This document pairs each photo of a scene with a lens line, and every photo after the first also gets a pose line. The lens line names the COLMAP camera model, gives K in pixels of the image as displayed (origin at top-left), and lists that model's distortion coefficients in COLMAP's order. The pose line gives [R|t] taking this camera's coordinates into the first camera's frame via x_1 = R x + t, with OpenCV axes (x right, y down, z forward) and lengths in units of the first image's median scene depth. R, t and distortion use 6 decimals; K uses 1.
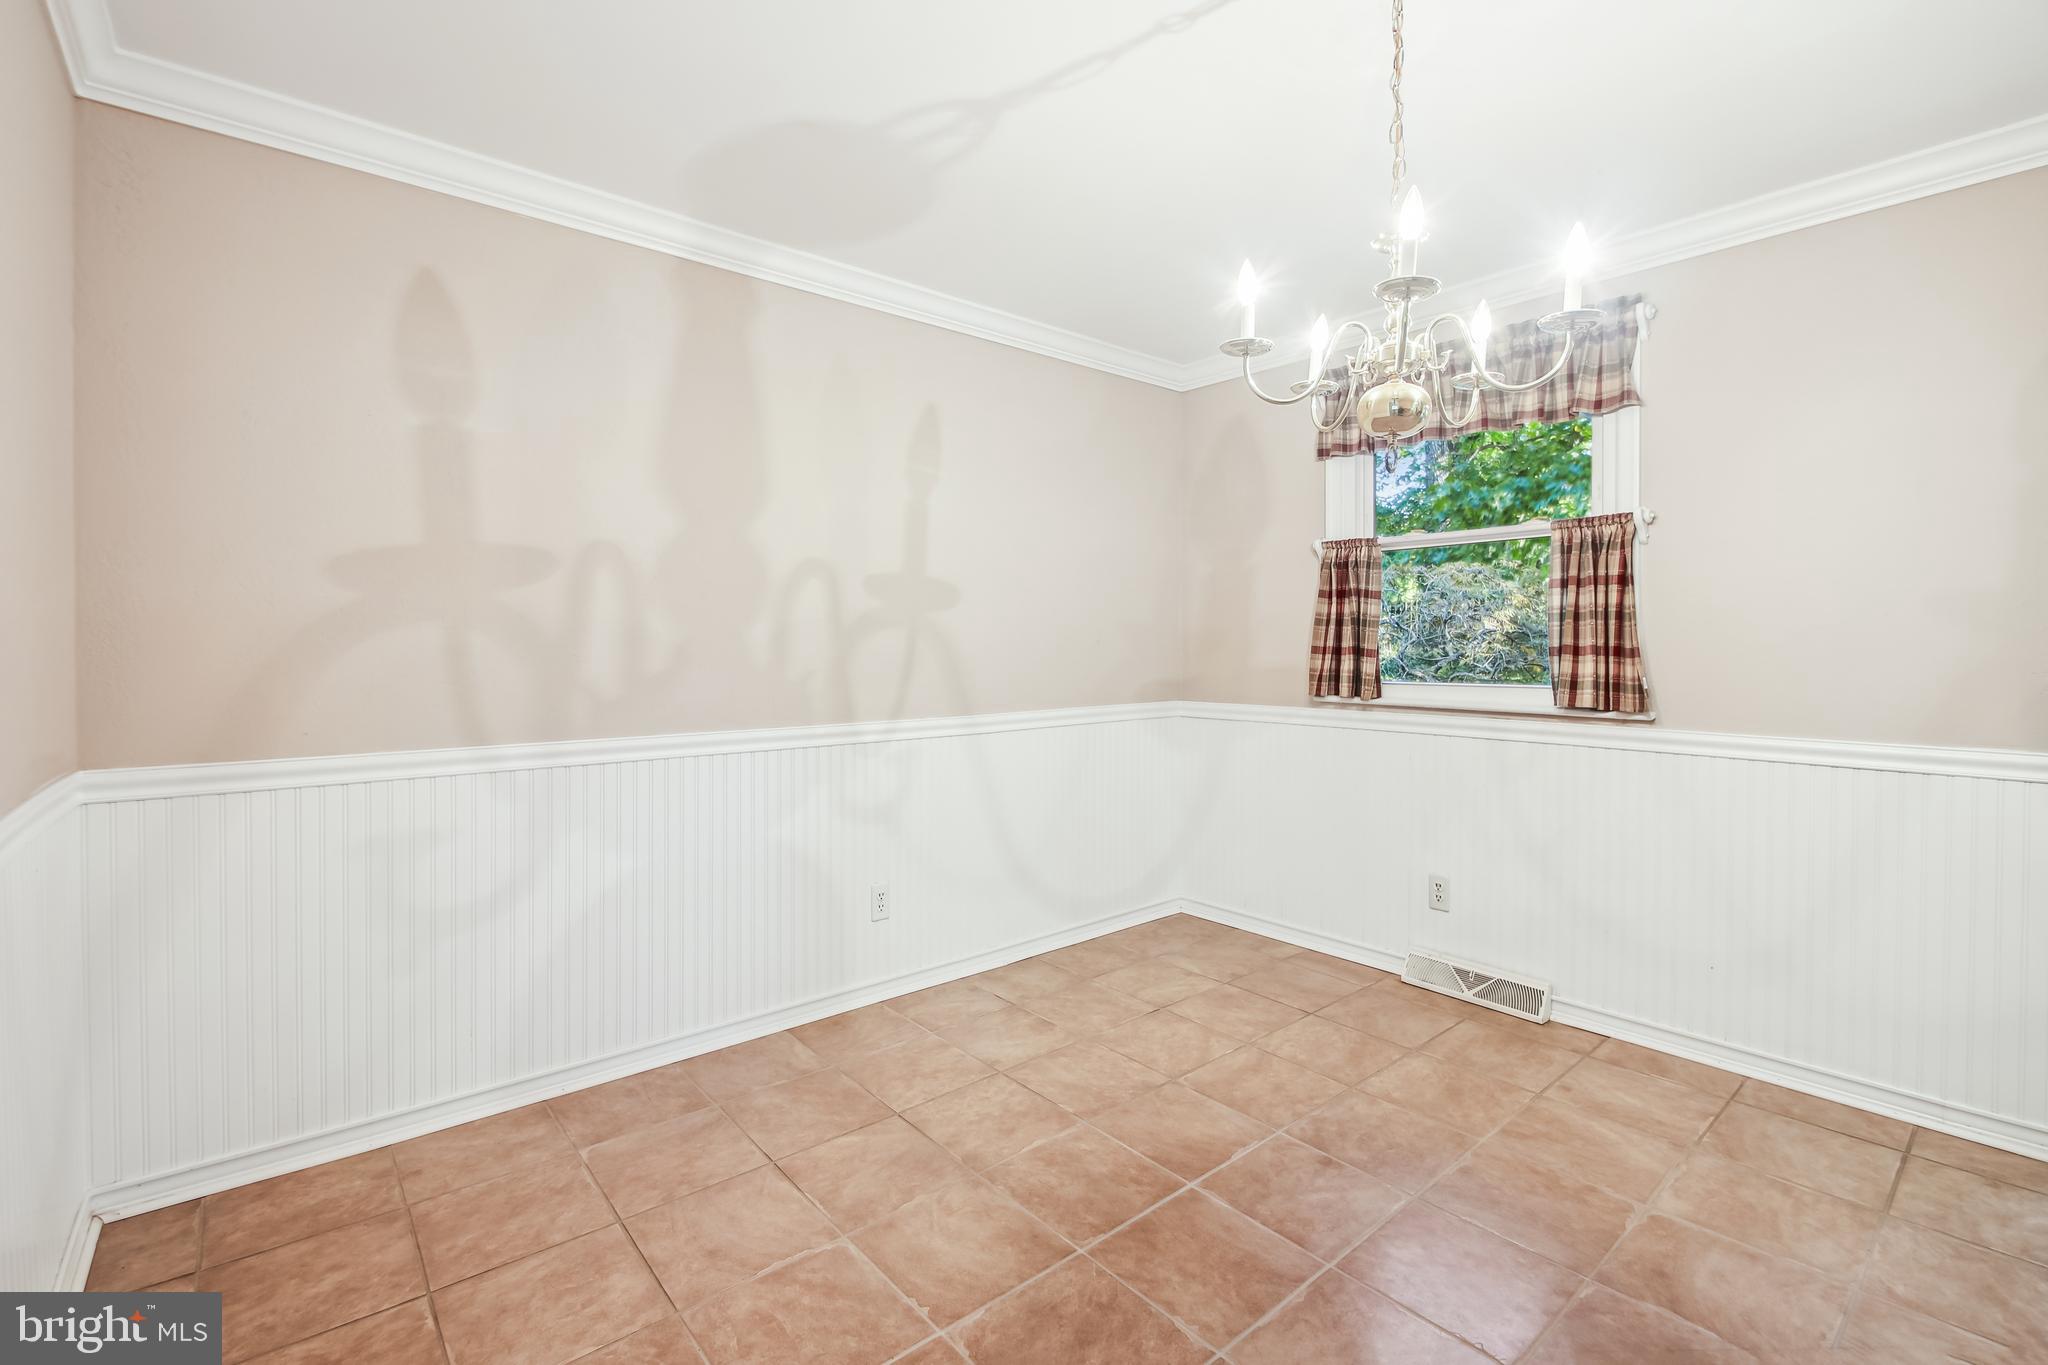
lens RADIAL K [[926.3, 0, 981.2], [0, 926.3, 650.5], [0, 0, 1]] dist [-0.001086, -0.004881]
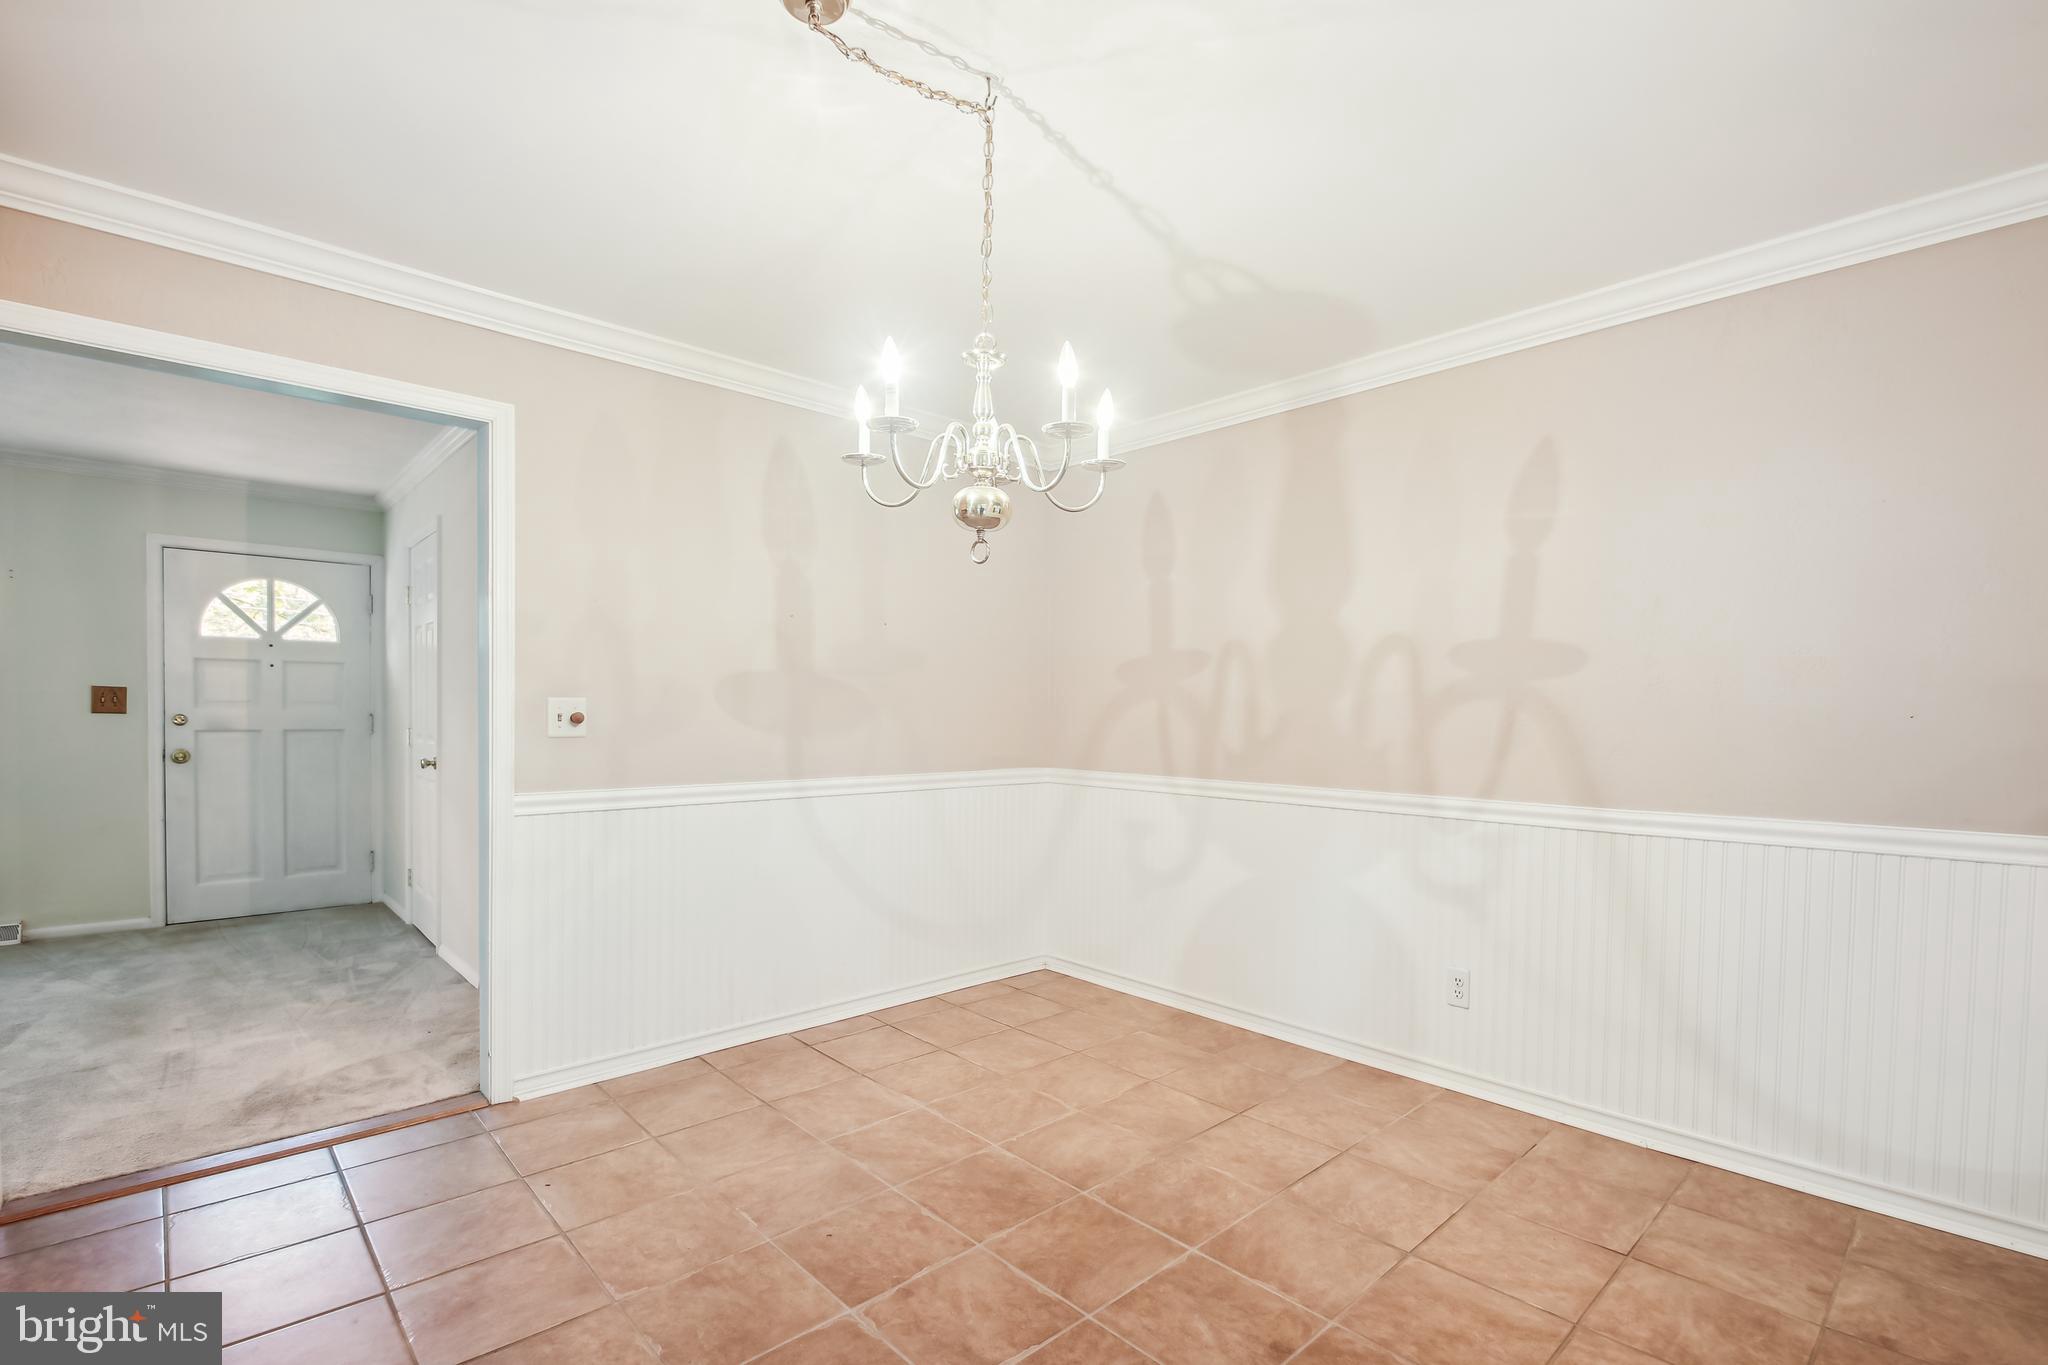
lens RADIAL K [[926.3, 0, 1031.2], [0, 926.3, 730.9], [0, 0, 1]] dist [-0.001086, -0.004881]
pose [[0.061317, 0.022015, -0.997876, 0.975069], [-0.014780, 0.999667, 0.021146, -0.006919], [0.998009, 0.013452, 0.061622, 0.605134]]
